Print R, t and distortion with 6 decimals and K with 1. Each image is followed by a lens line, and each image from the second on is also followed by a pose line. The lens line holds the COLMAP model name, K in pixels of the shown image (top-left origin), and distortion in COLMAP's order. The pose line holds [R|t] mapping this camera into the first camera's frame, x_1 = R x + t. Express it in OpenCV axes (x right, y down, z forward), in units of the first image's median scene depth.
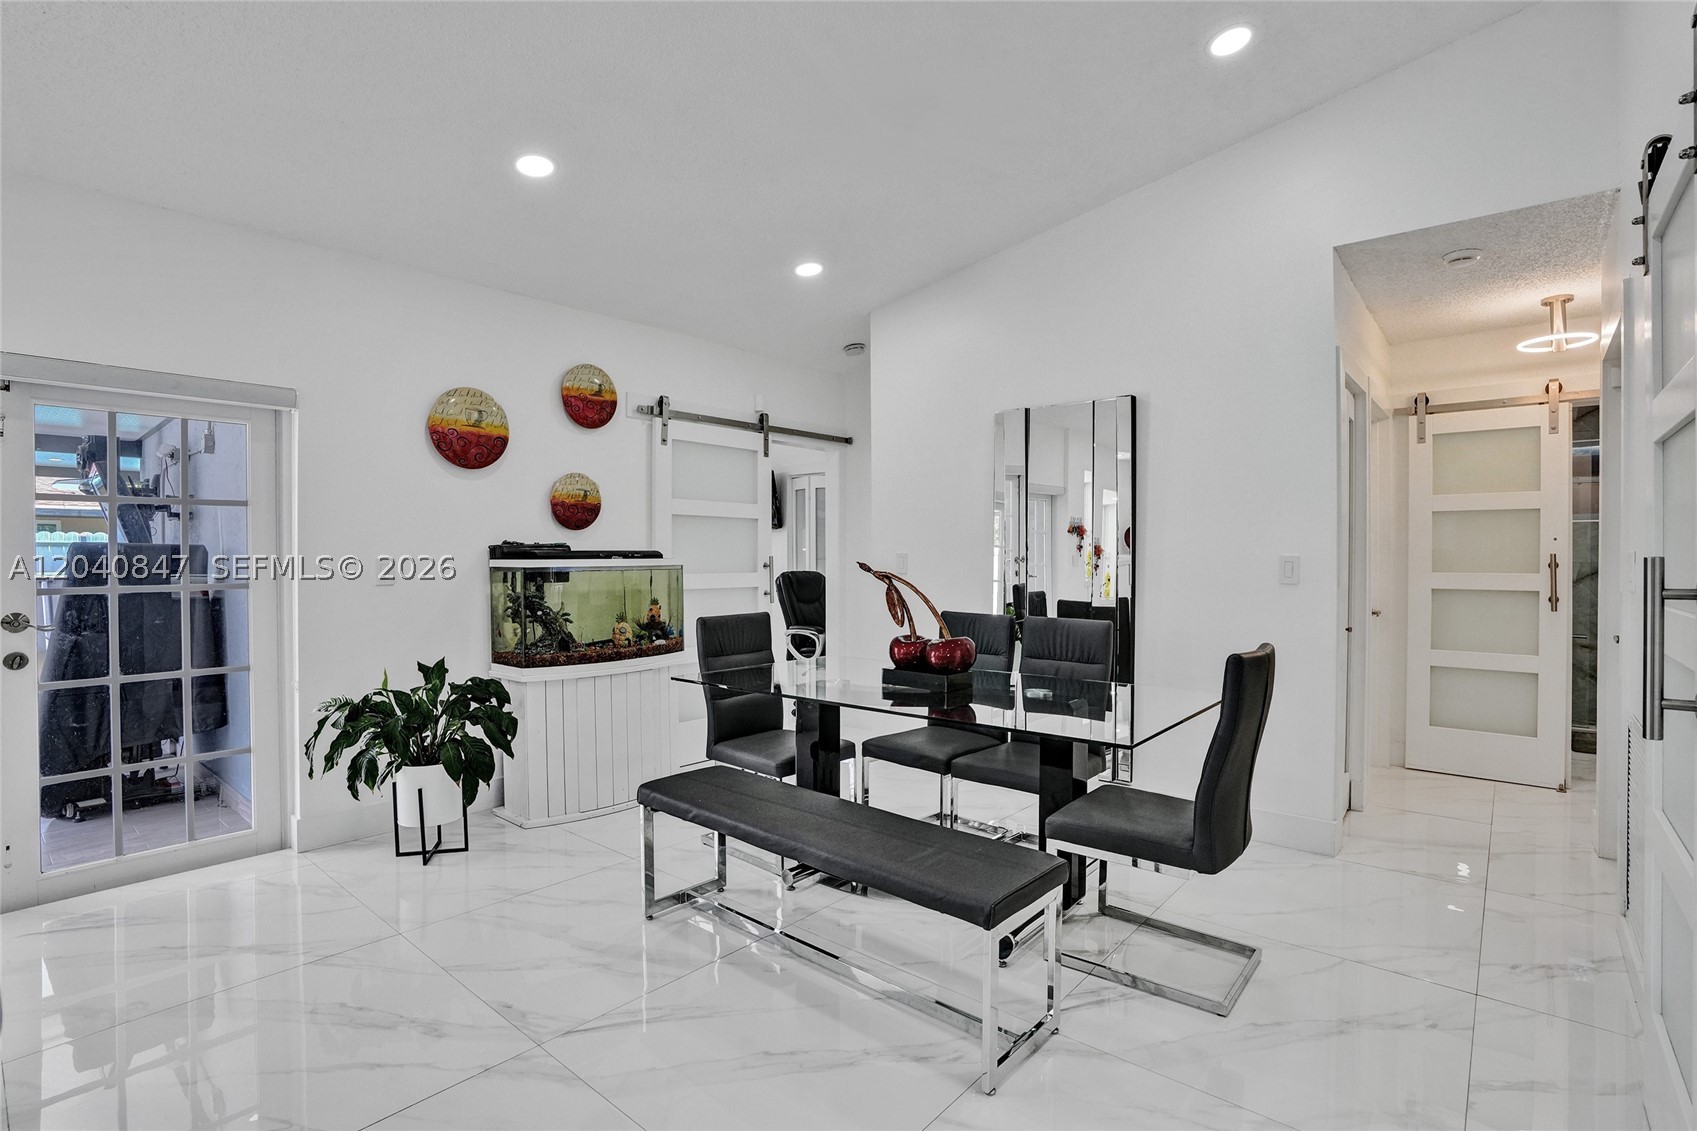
lens RADIAL K [[827.0, 0, 854.6], [0, 827.0, 555.2], [0, 0, 1]] dist [-0.044879, 0.000753]
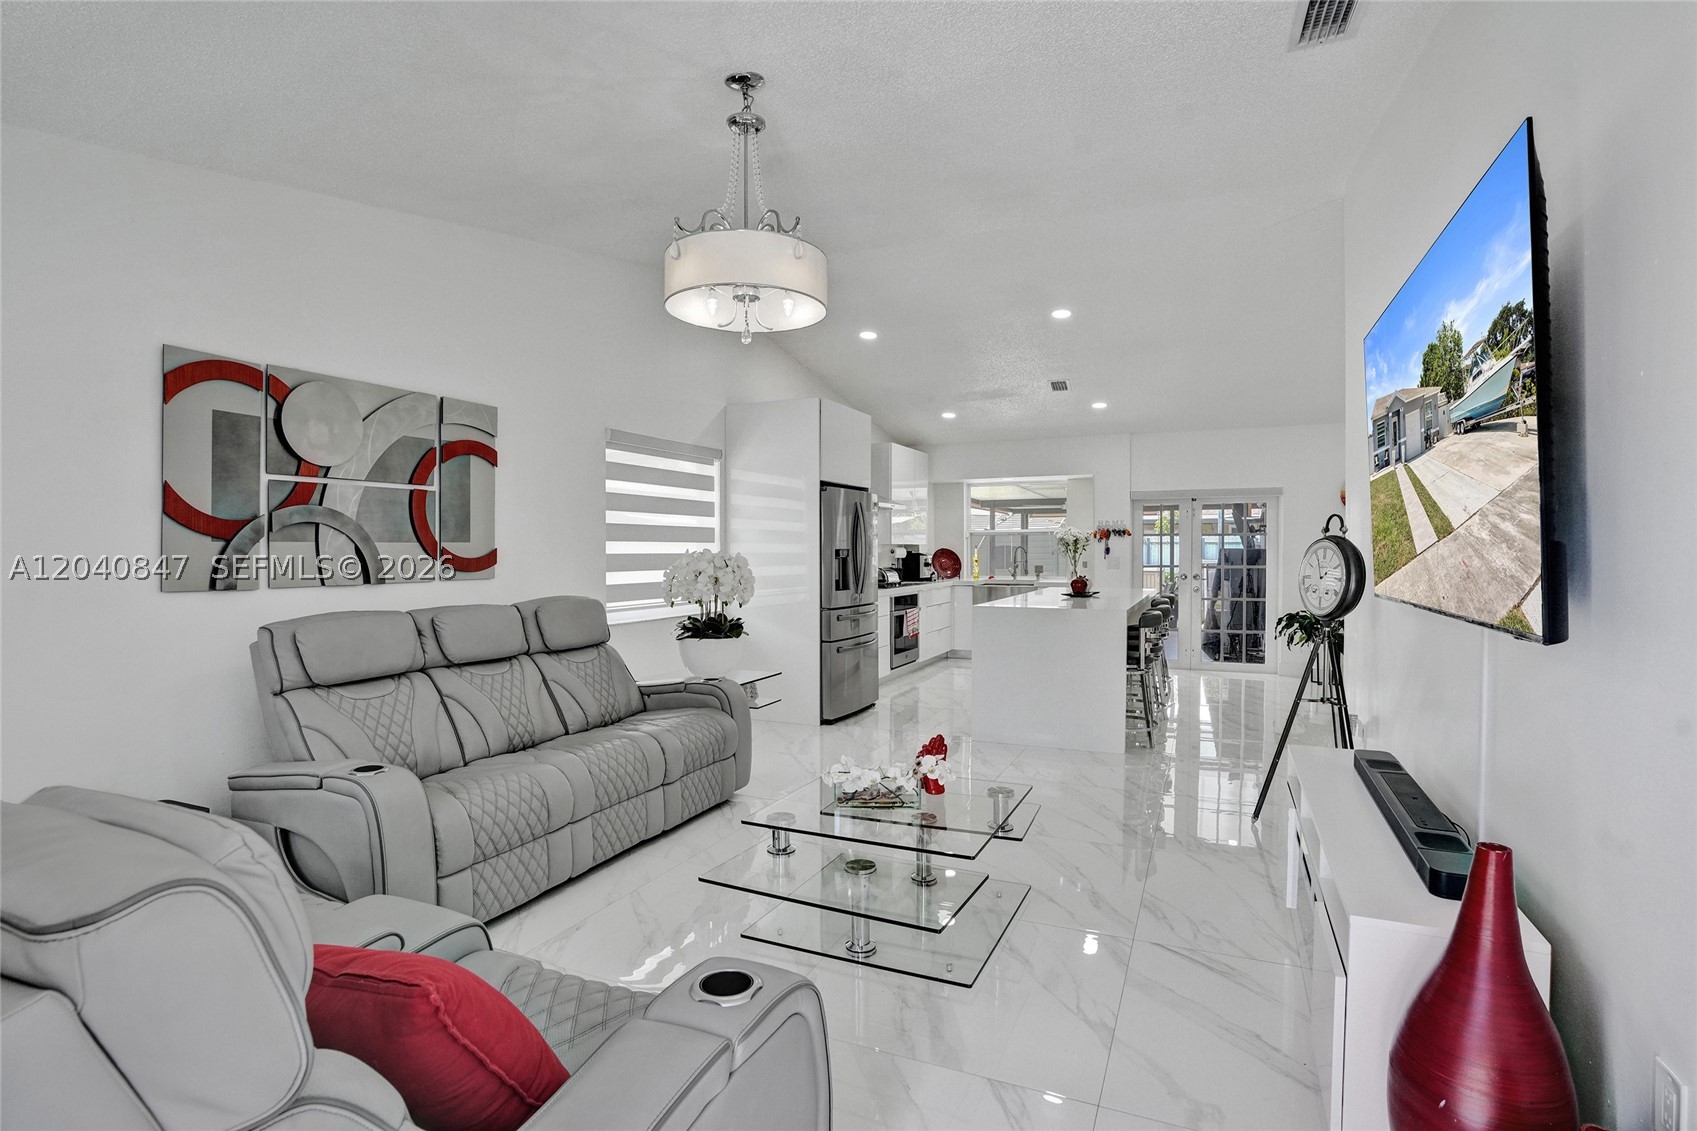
lens RADIAL K [[826.2, 0, 848.5], [0, 826.2, 565.5], [0, 0, 1]] dist [-0.036232, 0.000323]
pose [[0.286561, 0.018649, -0.957880, 1.083467], [0.005703, 0.999760, 0.021171, -0.023843], [0.958045, -0.011530, 0.286386, -0.807936]]
